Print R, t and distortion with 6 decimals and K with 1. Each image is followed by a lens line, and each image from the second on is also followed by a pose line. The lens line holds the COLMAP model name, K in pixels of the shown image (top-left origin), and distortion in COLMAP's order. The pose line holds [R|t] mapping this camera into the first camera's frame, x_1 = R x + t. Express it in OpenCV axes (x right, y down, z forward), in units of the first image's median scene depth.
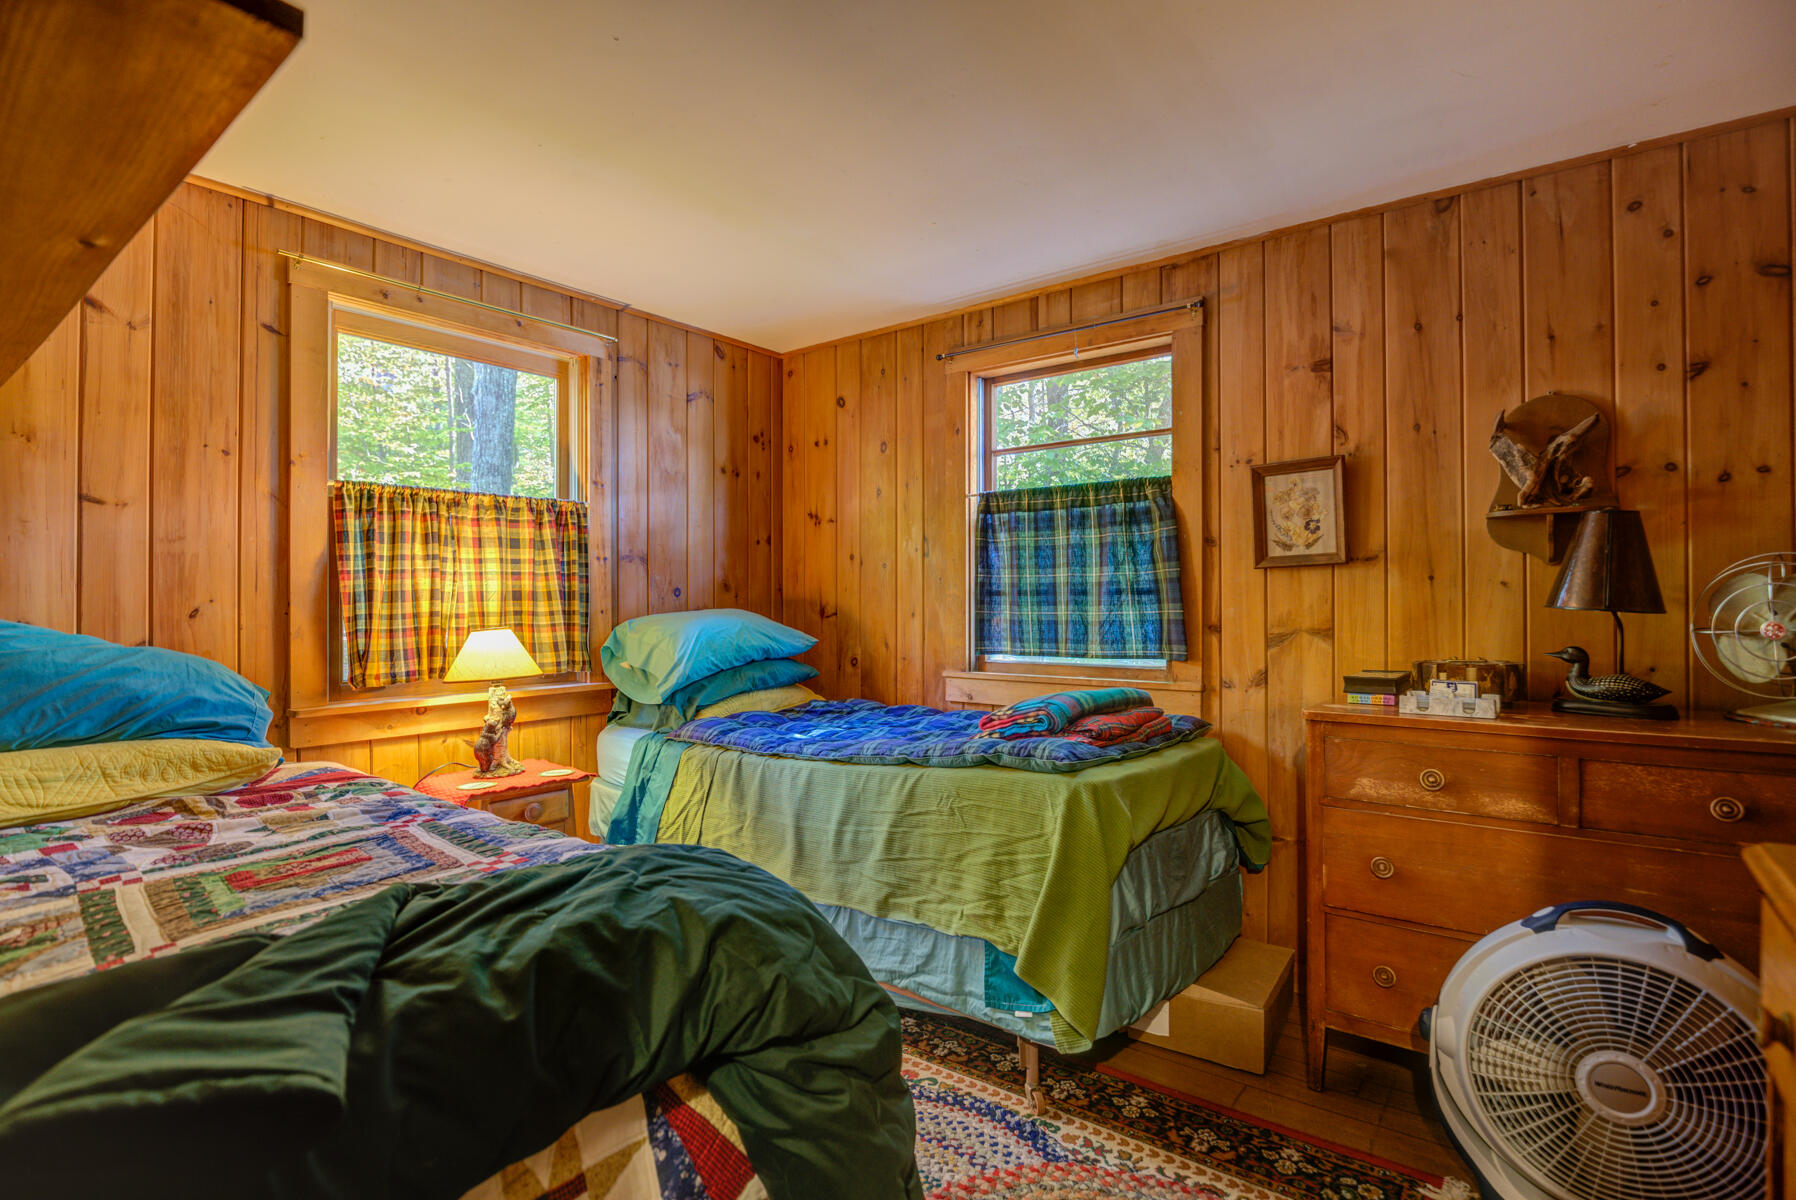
lens RADIAL K [[864.6, 0, 903.7], [0, 864.6, 601.0], [0, 0, 1]] dist [-0.016956, -0.001385]
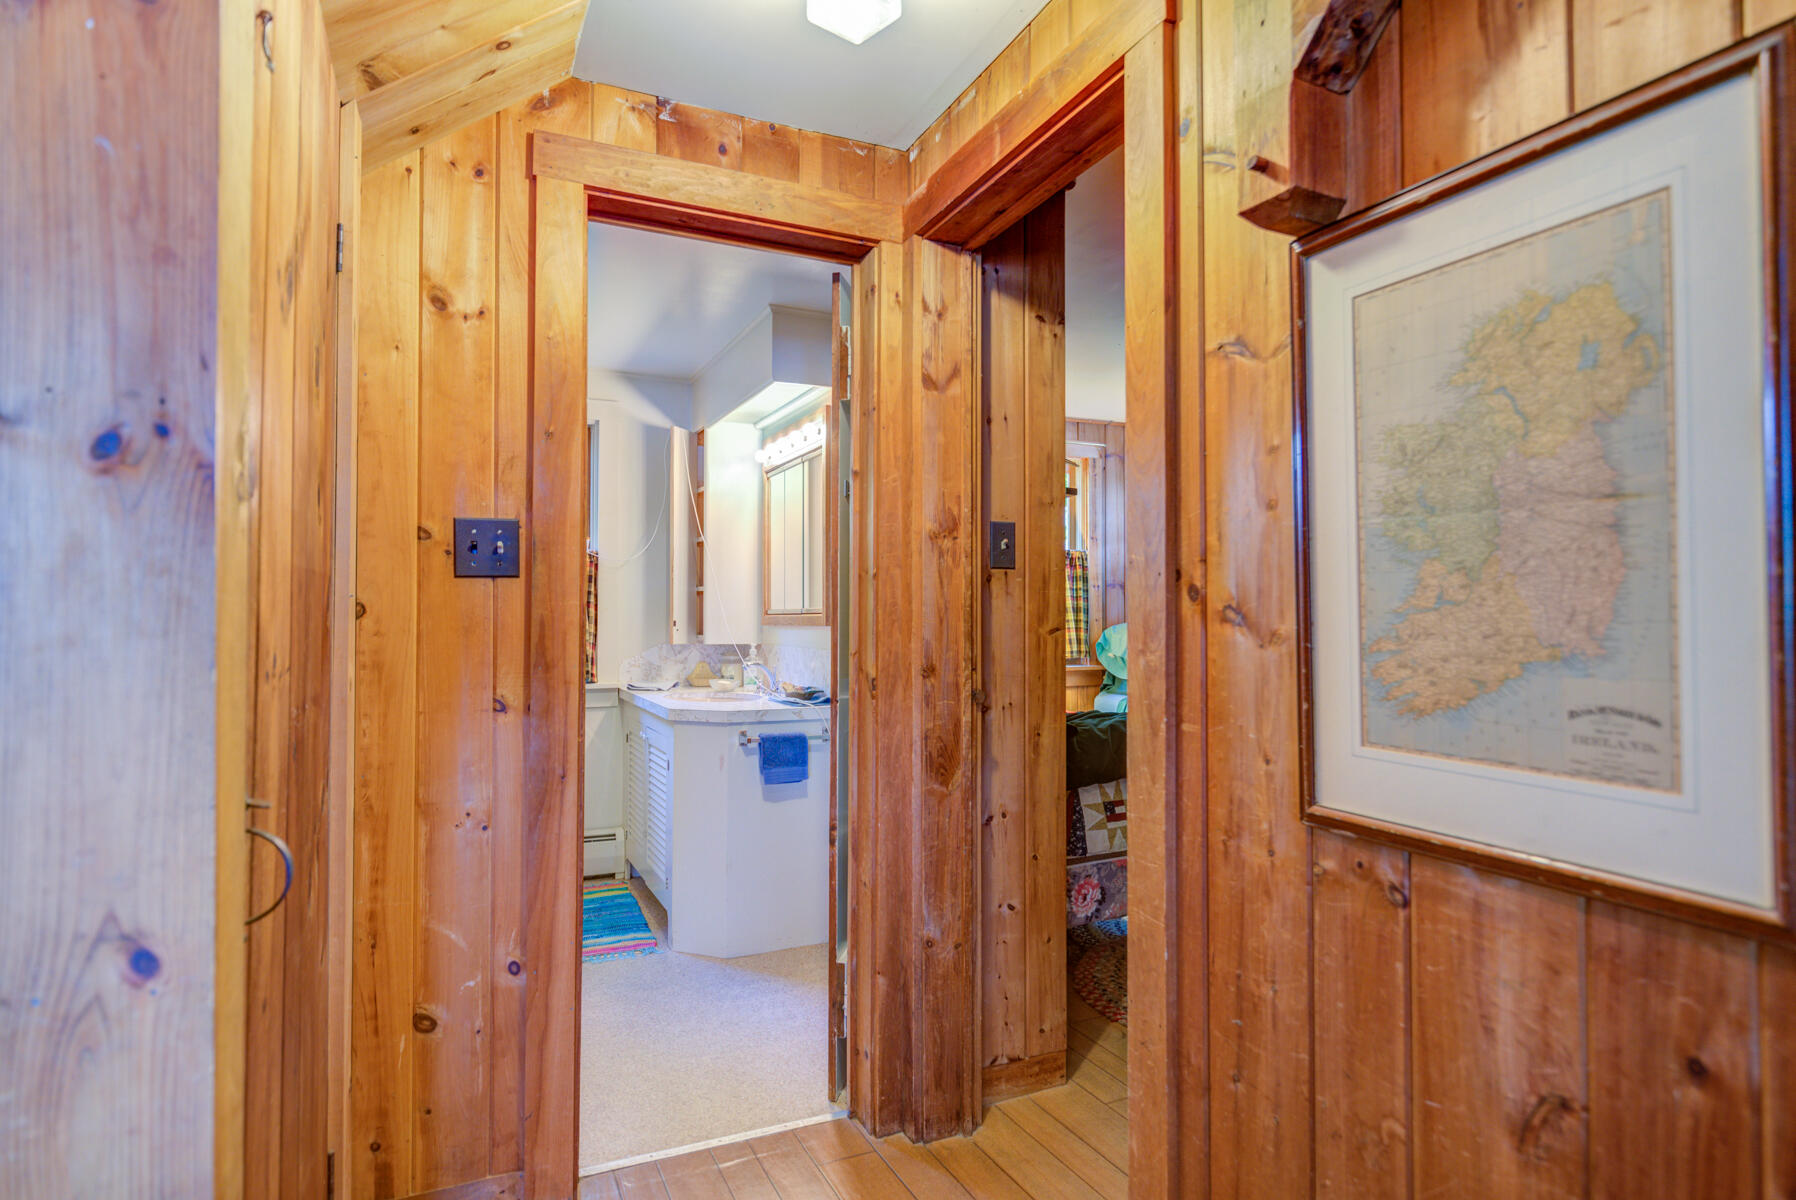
lens RADIAL K [[1001.3, 0, 903.2], [0, 1001.3, 603.9], [0, 0, 1]] dist [0.000476, 0.000014]
pose [[0.888266, -0.004213, -0.459311, 0.175422], [-0.003234, 0.999876, -0.015426, 0.011933], [0.459318, 0.015187, 0.888142, -0.784664]]
